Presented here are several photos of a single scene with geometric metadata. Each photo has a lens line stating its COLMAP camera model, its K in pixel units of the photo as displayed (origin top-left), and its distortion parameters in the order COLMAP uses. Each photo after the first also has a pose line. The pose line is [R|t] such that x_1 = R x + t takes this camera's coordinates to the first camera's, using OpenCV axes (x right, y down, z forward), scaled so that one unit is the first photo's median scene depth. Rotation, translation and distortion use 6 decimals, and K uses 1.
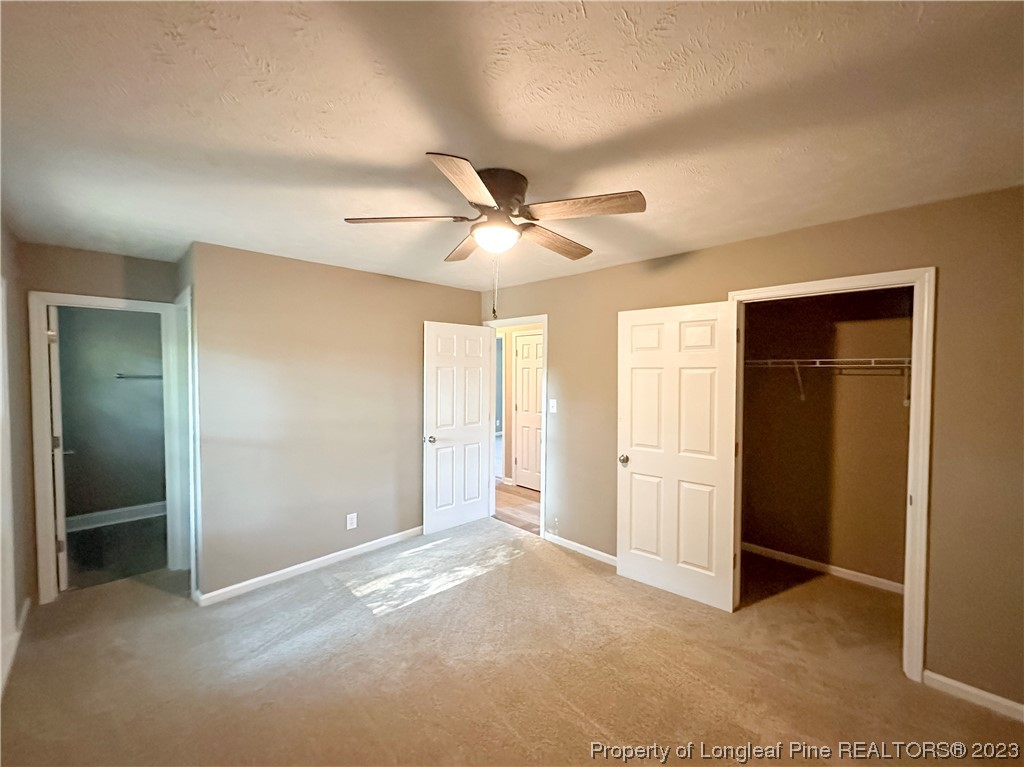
lens RADIAL K [[412.5, 0, 521.8], [0, 412.5, 383.6], [0, 0, 1]] dist [-0.000096, 0.000802]
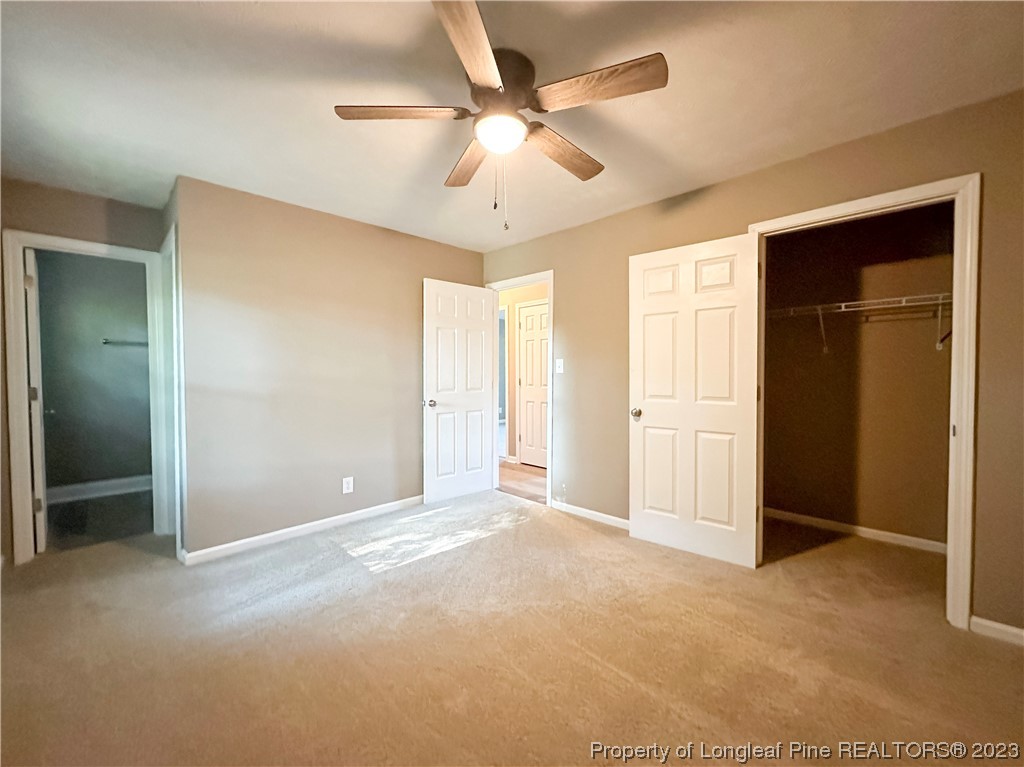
lens RADIAL K [[412.5, 0, 520.8], [0, 412.5, 404.7], [0, 0, 1]] dist [-0.000096, 0.000802]
pose [[0.999981, -0.004996, -0.003646, -0.013046], [0.004976, 0.999973, -0.005429, 0.179381], [0.003673, 0.005410, 0.999979, 0.063348]]
